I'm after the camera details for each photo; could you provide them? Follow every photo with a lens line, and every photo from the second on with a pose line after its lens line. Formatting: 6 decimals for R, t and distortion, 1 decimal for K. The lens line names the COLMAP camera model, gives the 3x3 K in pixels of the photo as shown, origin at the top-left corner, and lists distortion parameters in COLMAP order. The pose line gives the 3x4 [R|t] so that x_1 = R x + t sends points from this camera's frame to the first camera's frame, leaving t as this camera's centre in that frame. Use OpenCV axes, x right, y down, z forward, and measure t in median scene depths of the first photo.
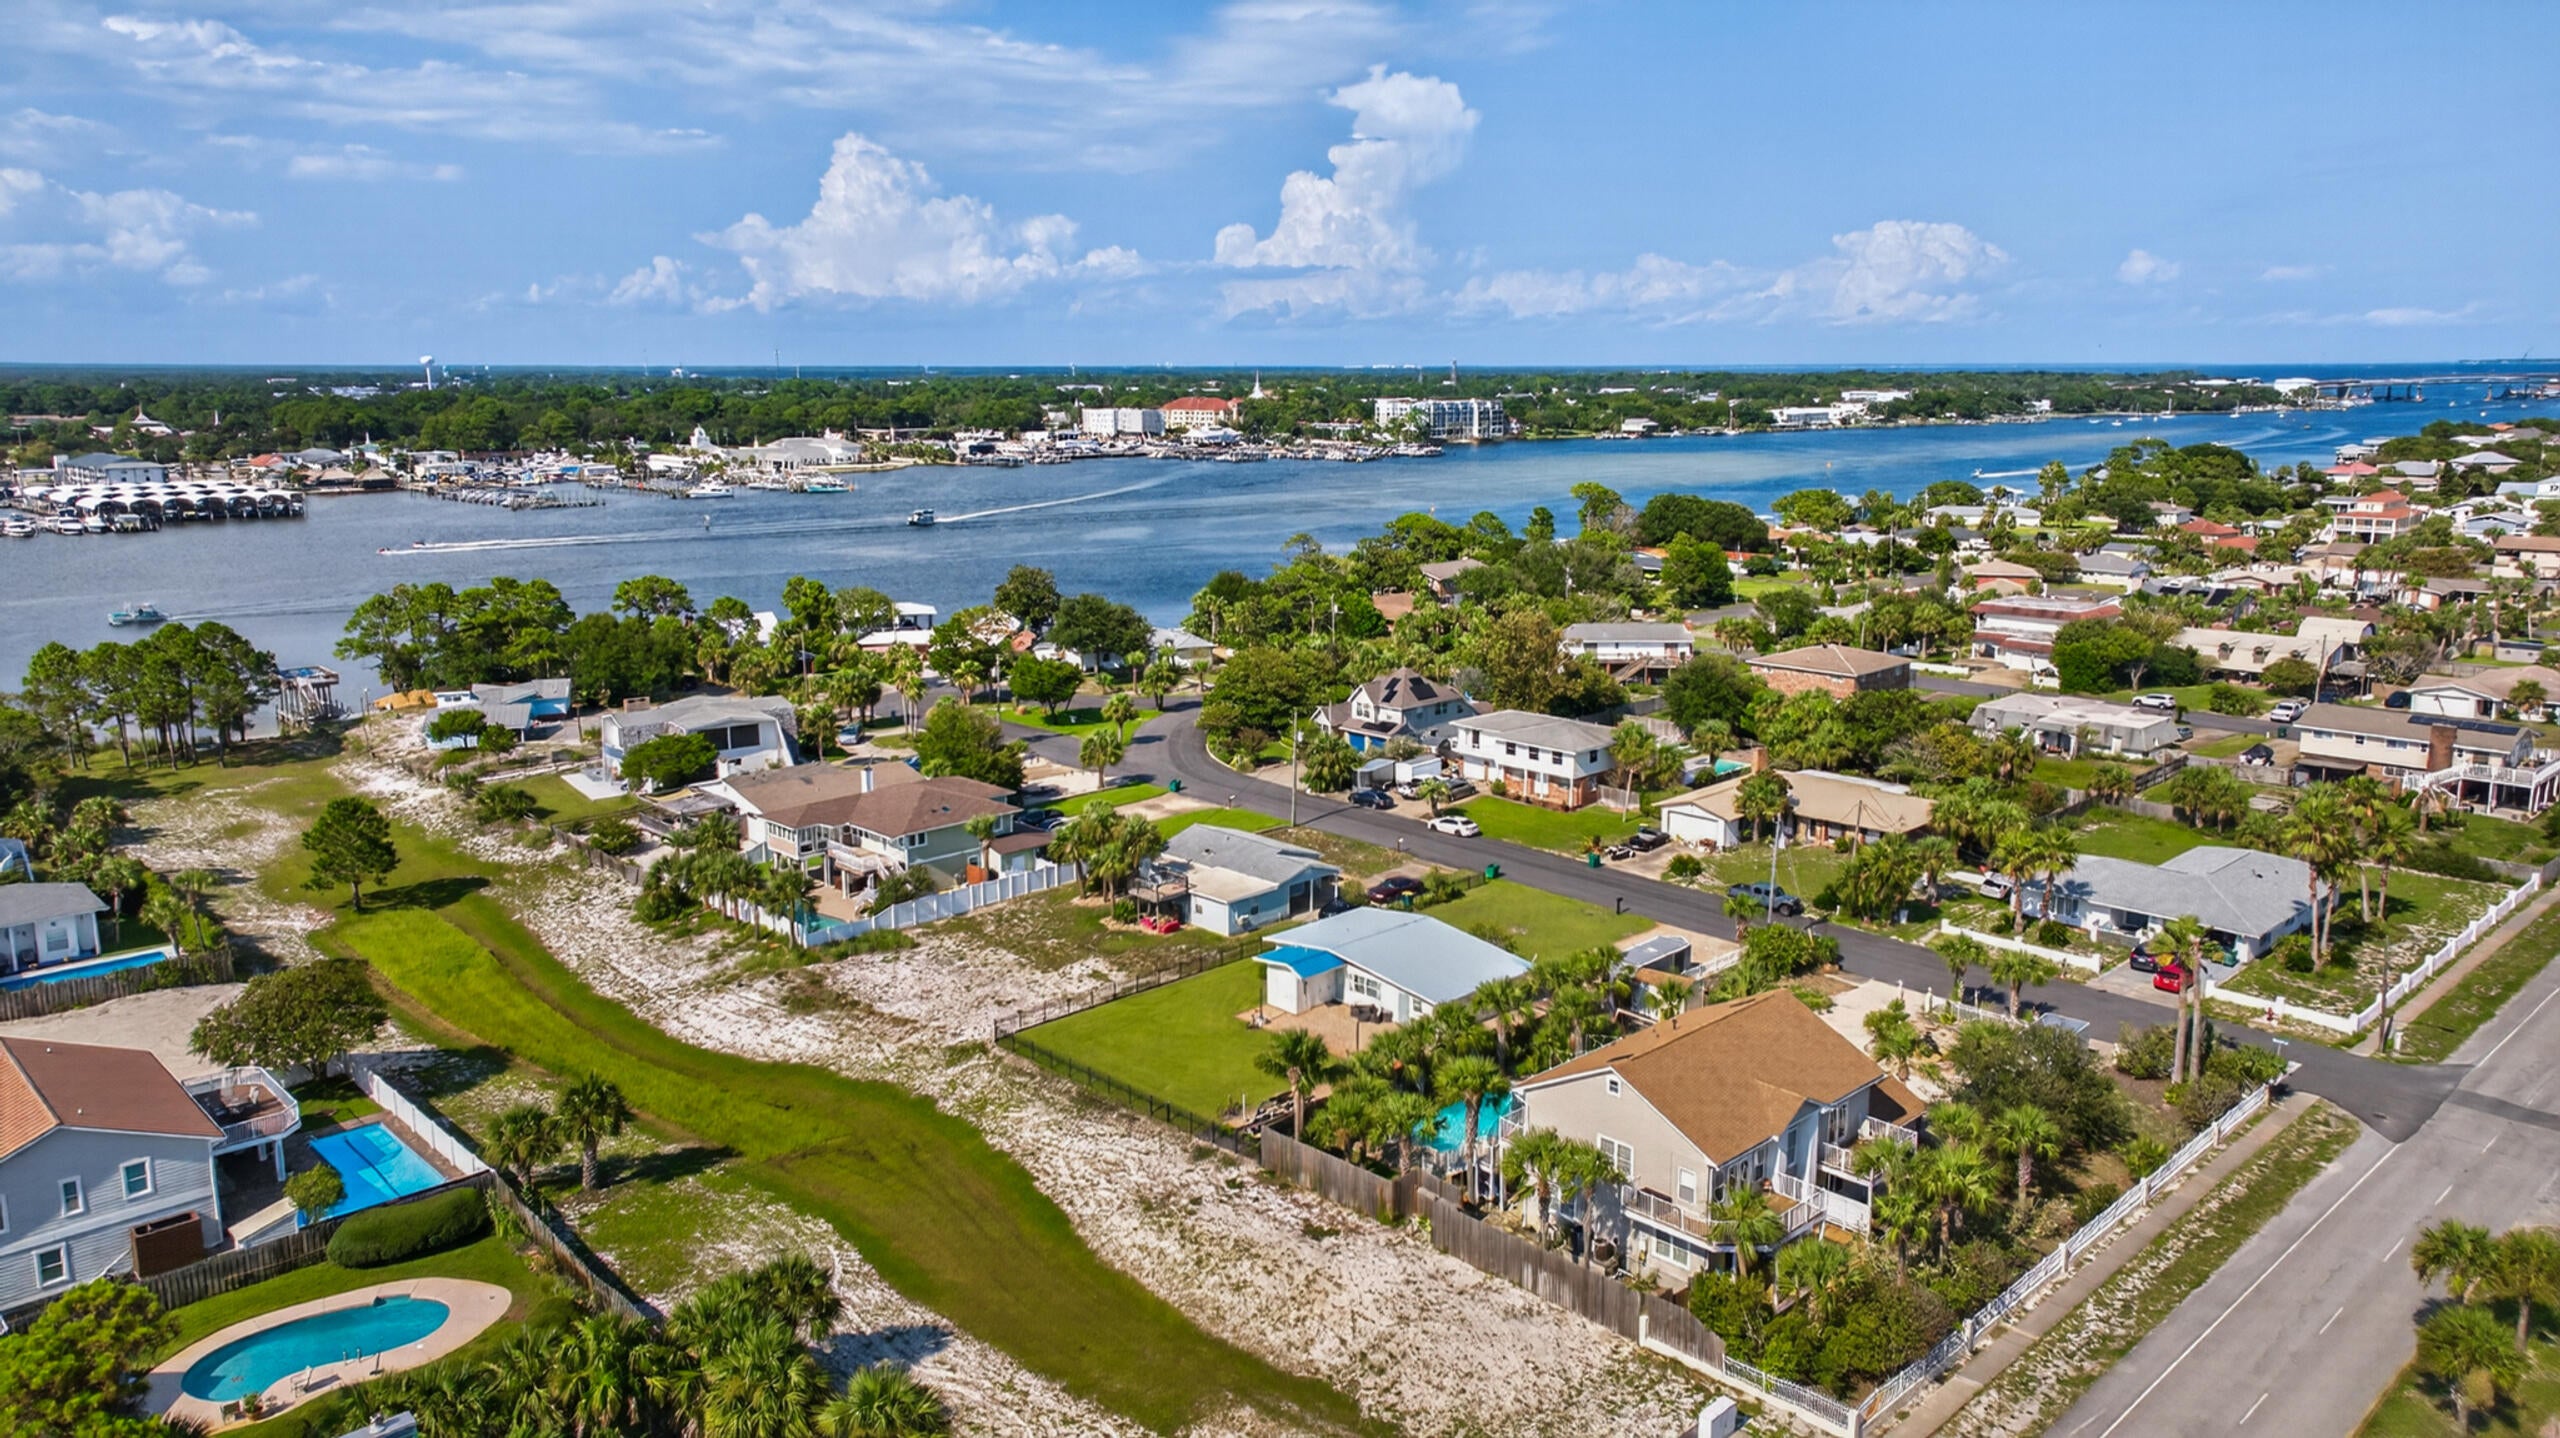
lens RADIAL K [[1750.6, 0, 1285.5], [0, 1750.6, 713.9], [0, 0, 1]] dist [0.020507, 0.006186]
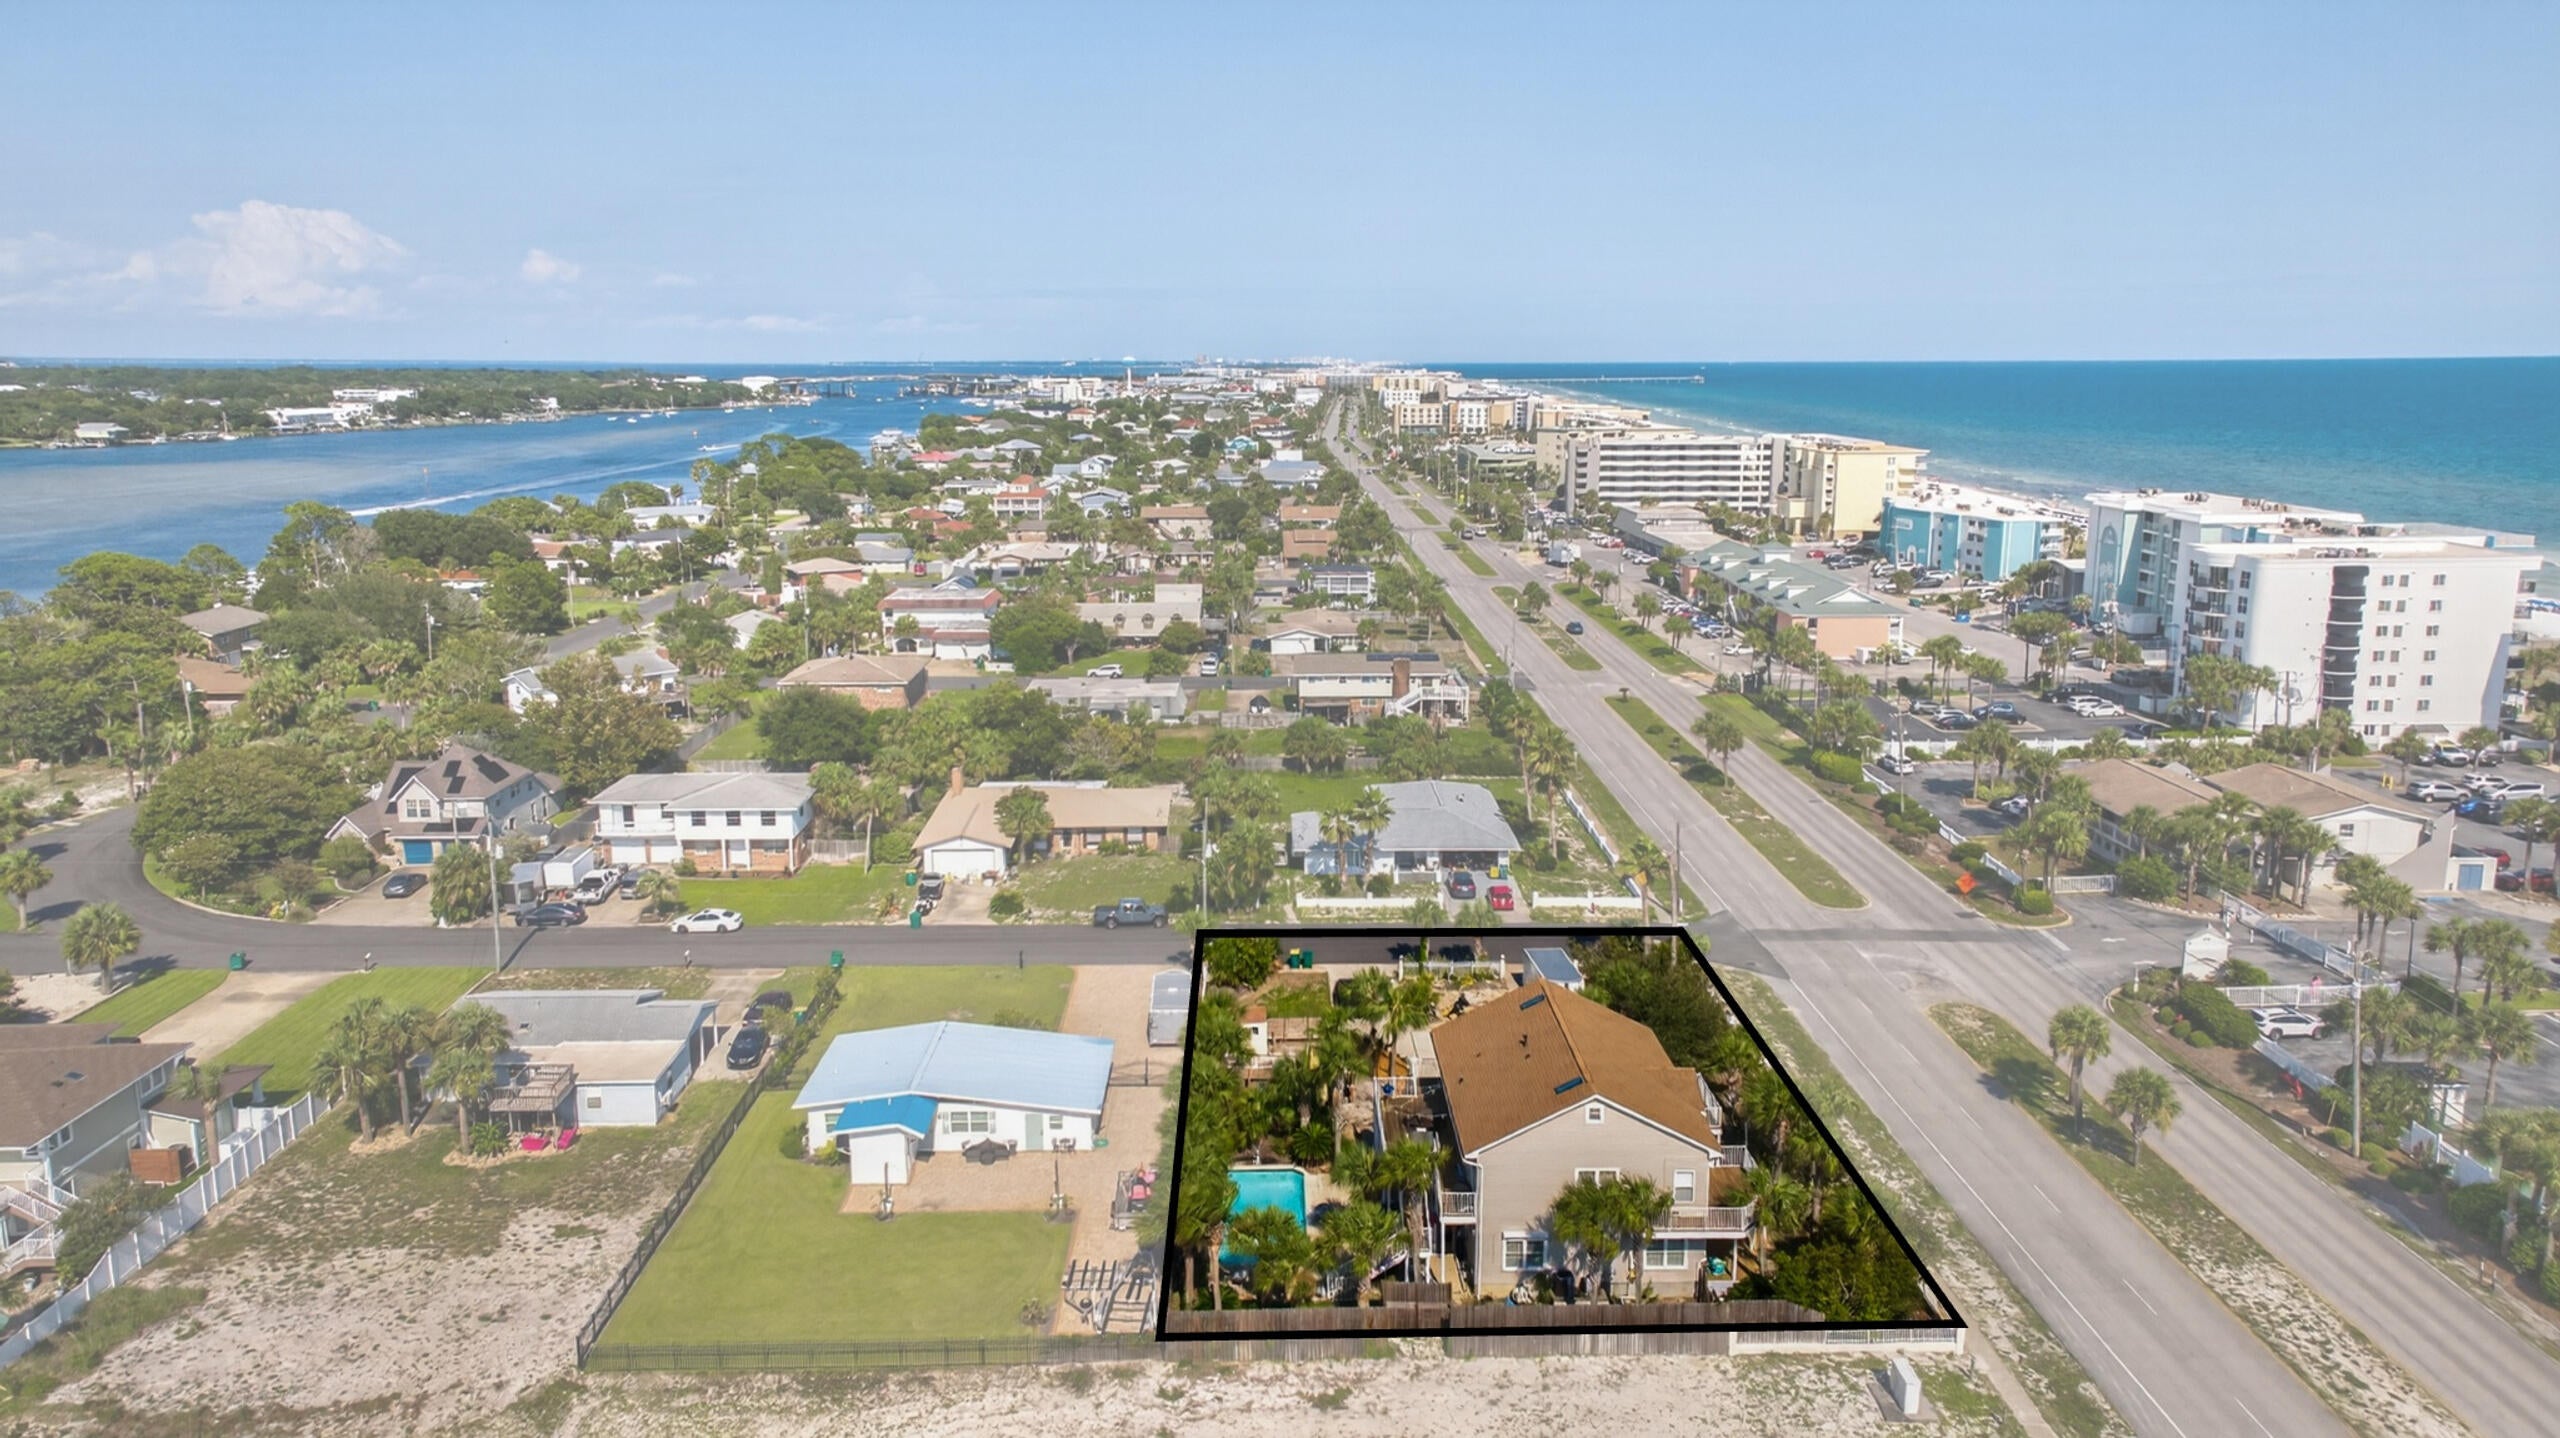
lens RADIAL K [[1750.6, 0, 1285.5], [0, 1750.6, 713.9], [0, 0, 1]] dist [0.020507, 0.006186]
pose [[0.675845, -0.142210, 0.723194, -0.279982], [0.141224, 0.988015, 0.062307, -0.041989], [-0.723387, 0.060023, 0.687829, 0.211448]]
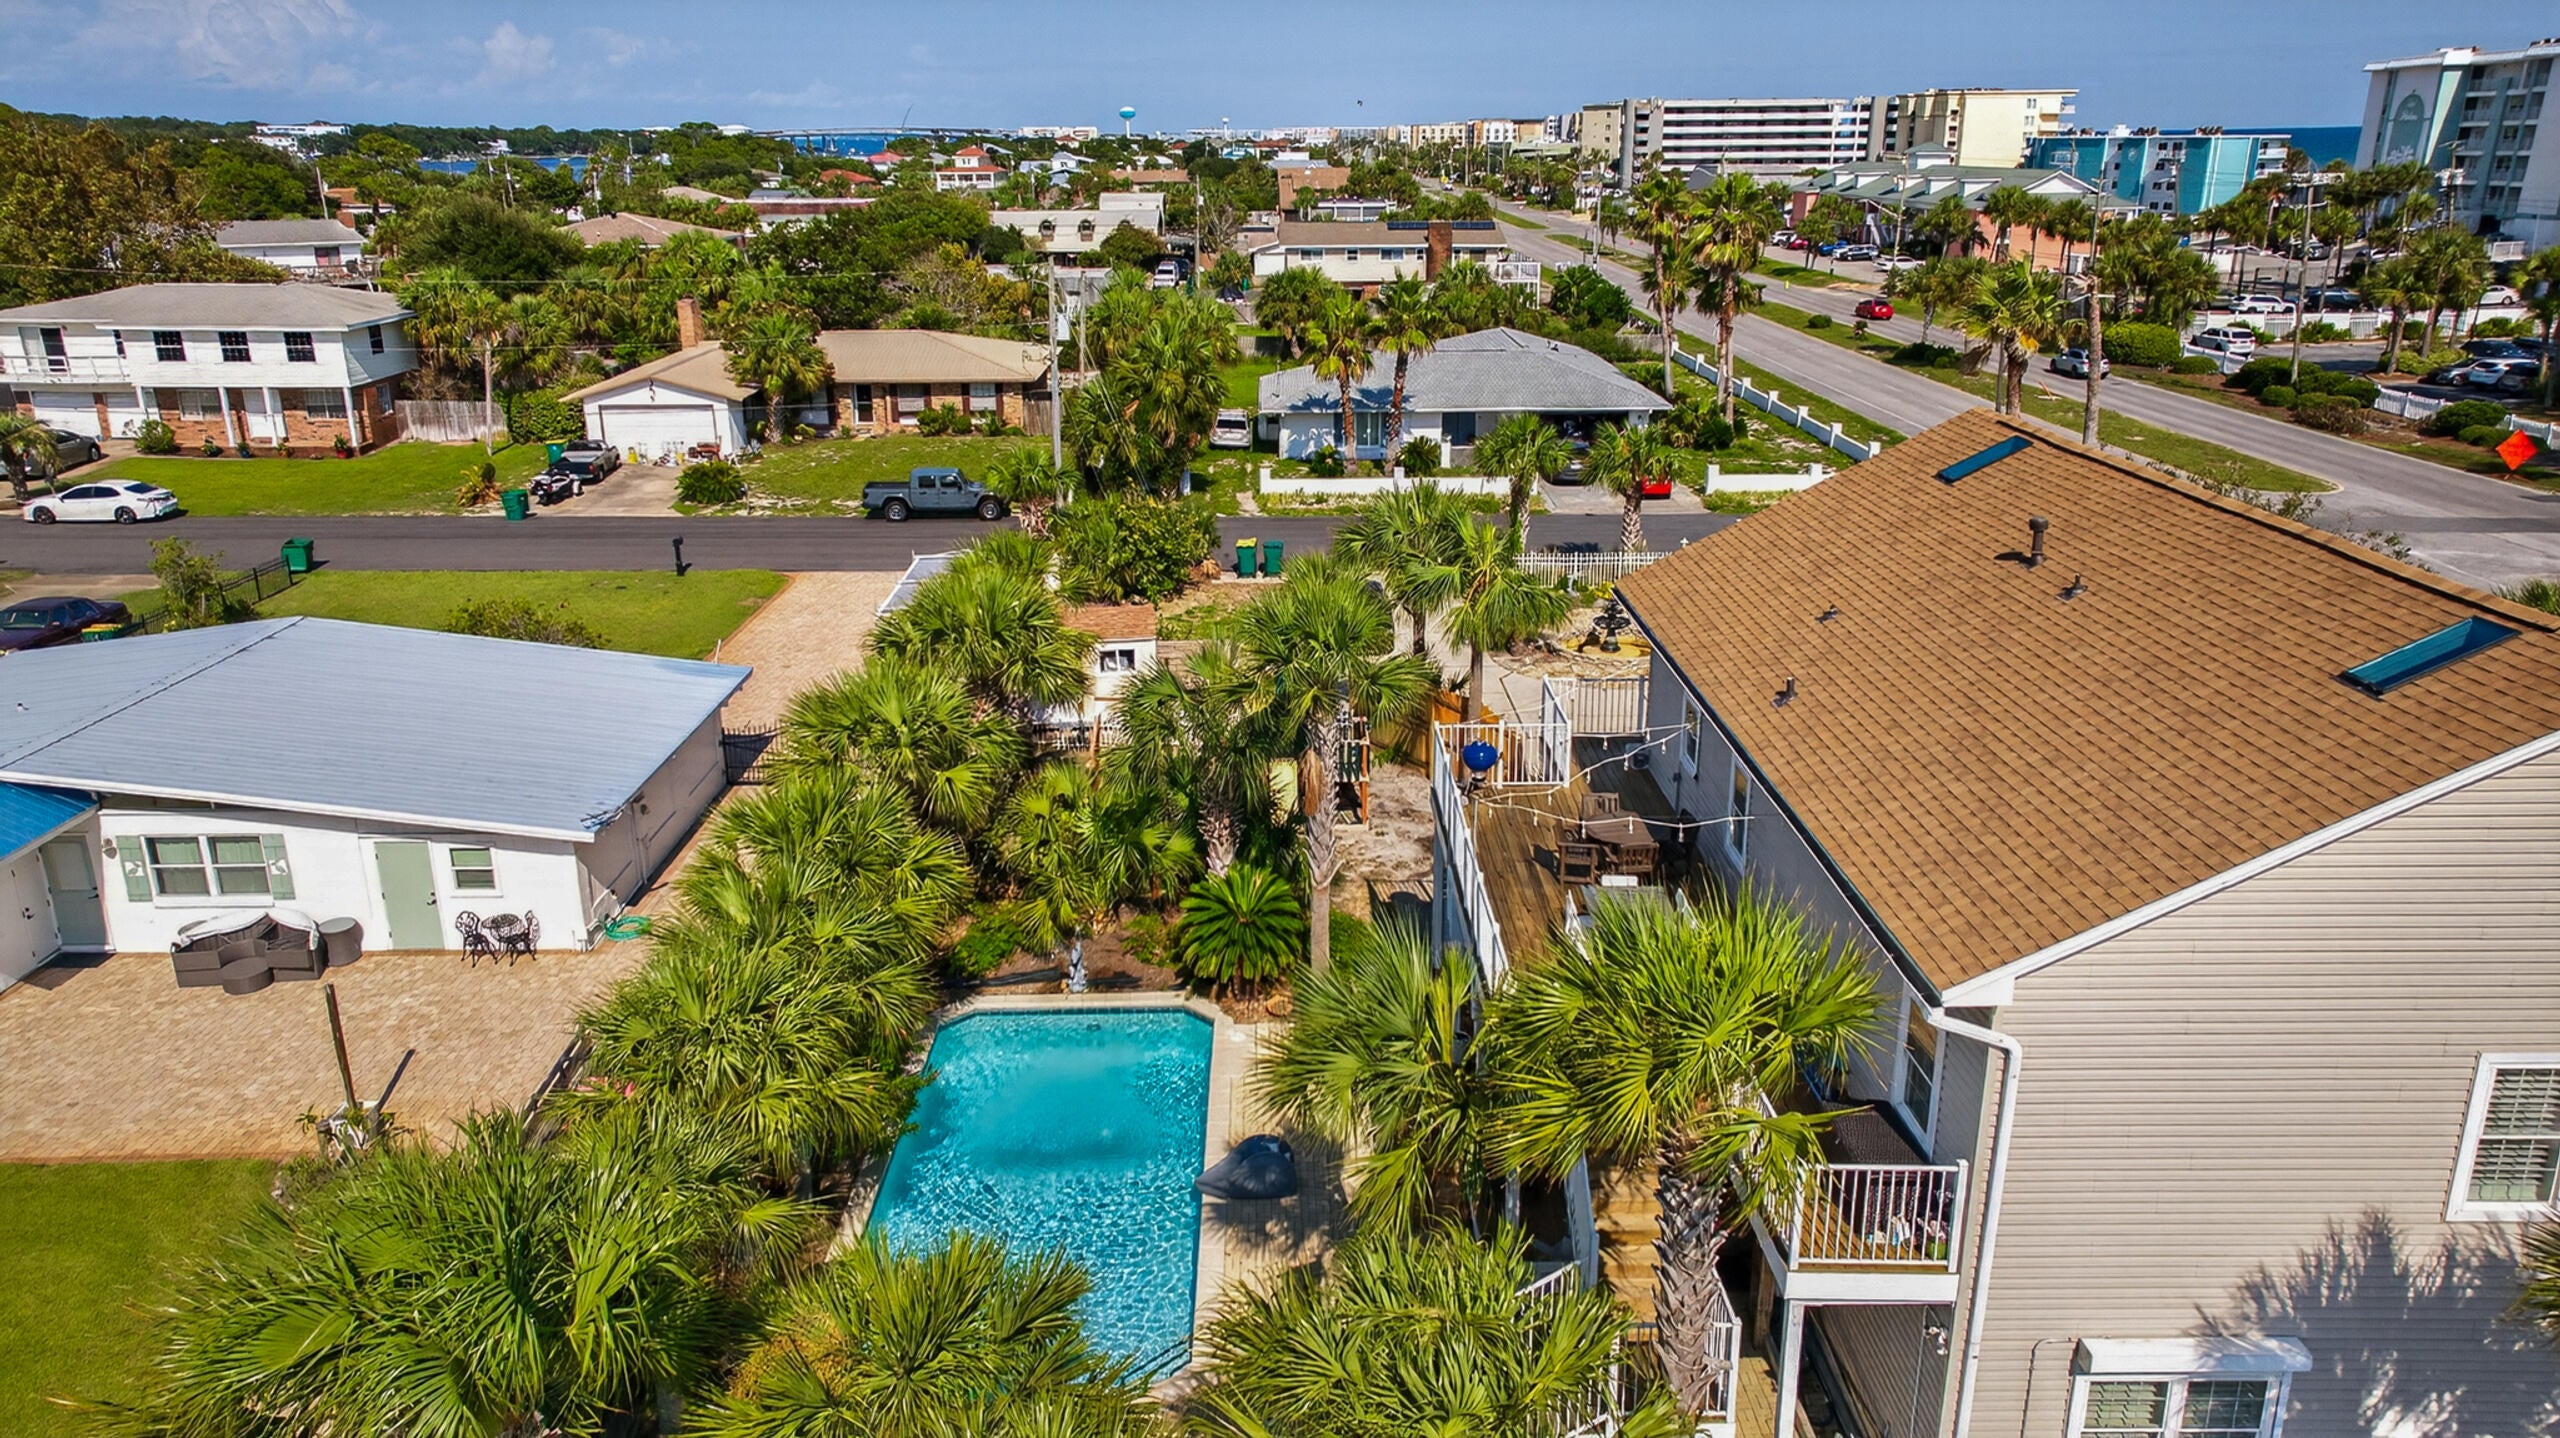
lens RADIAL K [[1750.6, 0, 1285.5], [0, 1750.6, 713.9], [0, 0, 1]] dist [0.020507, 0.006186]
pose [[0.679825, -0.226448, 0.697538, -0.017661], [0.141153, 0.973753, 0.178550, 0.071509], [-0.719663, -0.022923, 0.693946, 0.459954]]
